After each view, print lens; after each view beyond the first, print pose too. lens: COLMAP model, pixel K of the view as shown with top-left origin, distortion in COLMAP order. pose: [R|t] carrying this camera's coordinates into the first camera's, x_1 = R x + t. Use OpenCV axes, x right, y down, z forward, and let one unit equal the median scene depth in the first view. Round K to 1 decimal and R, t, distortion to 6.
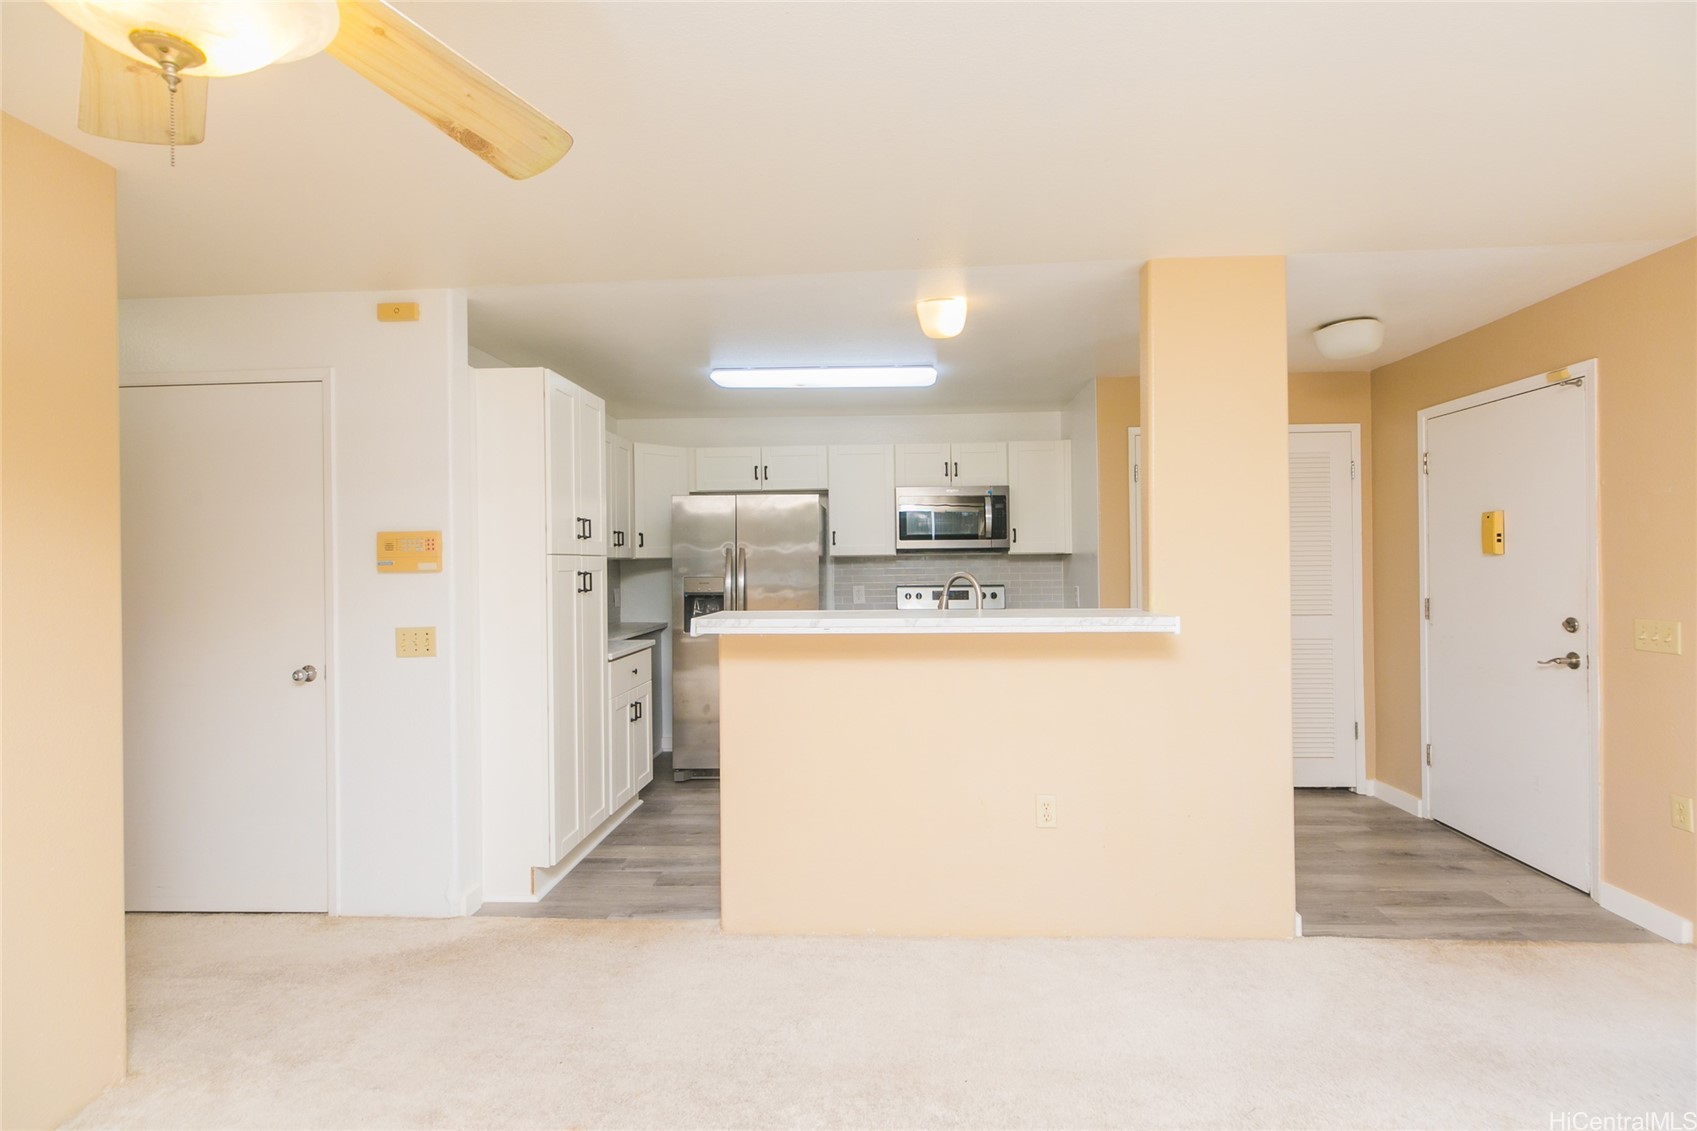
lens RADIAL K [[771.4, 0, 859.8], [0, 771.4, 559.3], [0, 0, 1]] dist [0.009641, -0.005804]
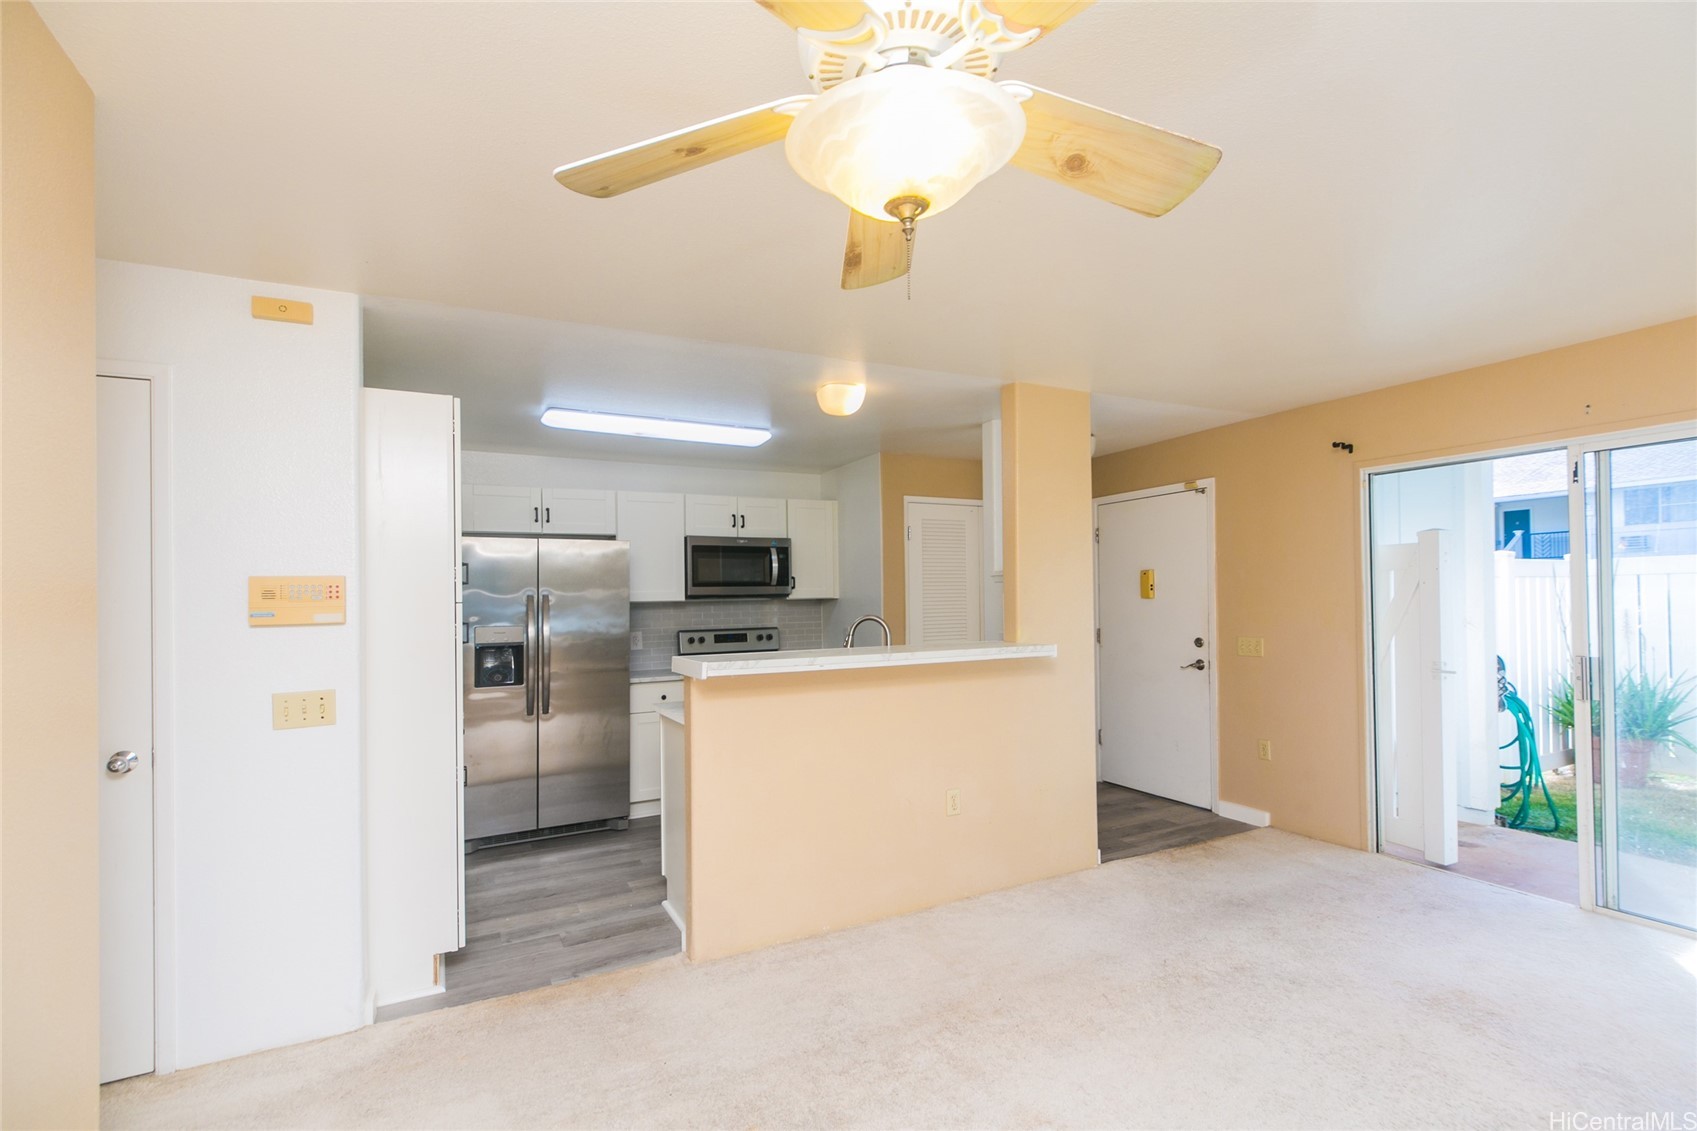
lens RADIAL K [[771.4, 0, 844.9], [0, 771.4, 596.4], [0, 0, 1]] dist [0.009641, -0.005804]
pose [[0.865667, -0.002993, 0.500611, -0.459560], [0.007827, 0.999941, -0.007557, -0.003384], [-0.500559, 0.010460, 0.865639, -0.010806]]
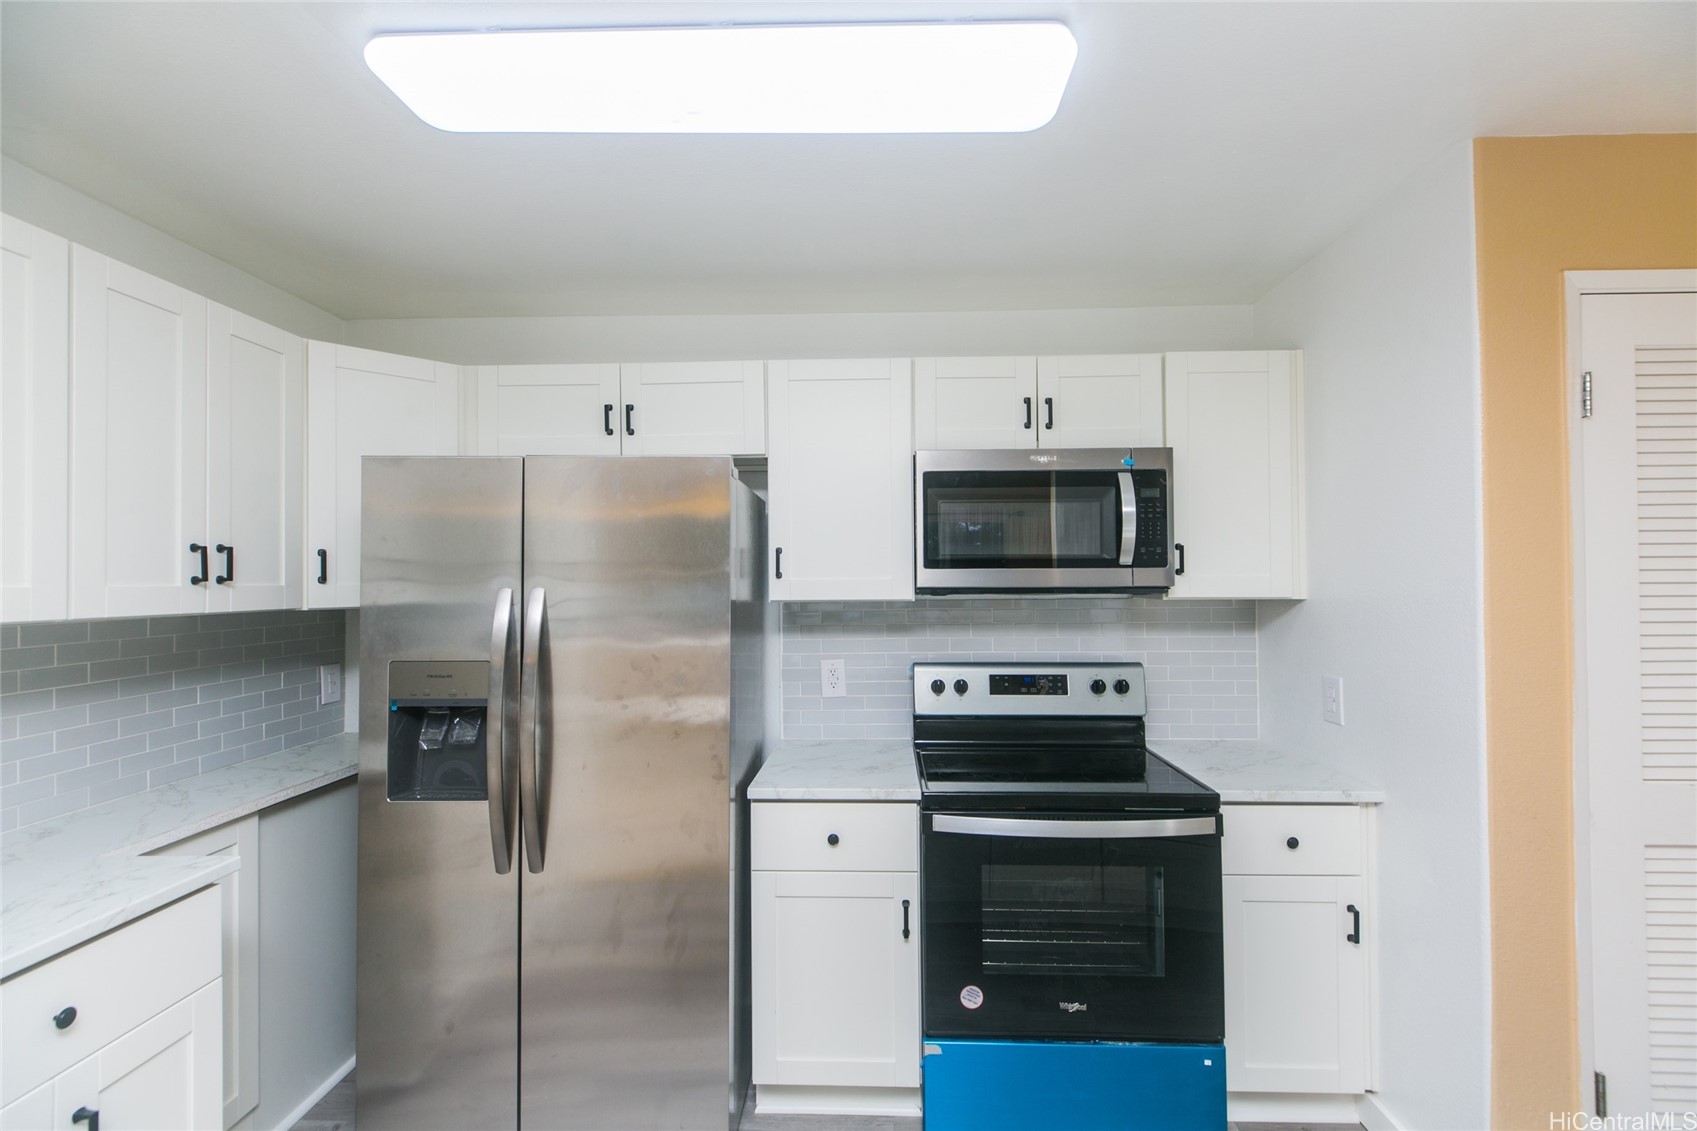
lens RADIAL K [[771.4, 0, 881.6], [0, 771.4, 563.9], [0, 0, 1]] dist [0.009641, -0.005804]
pose [[0.998259, 0.003622, 0.058864, 0.000768], [-0.002327, 0.999754, -0.022062, -0.027730], [-0.058929, 0.021887, 0.998022, 0.871727]]
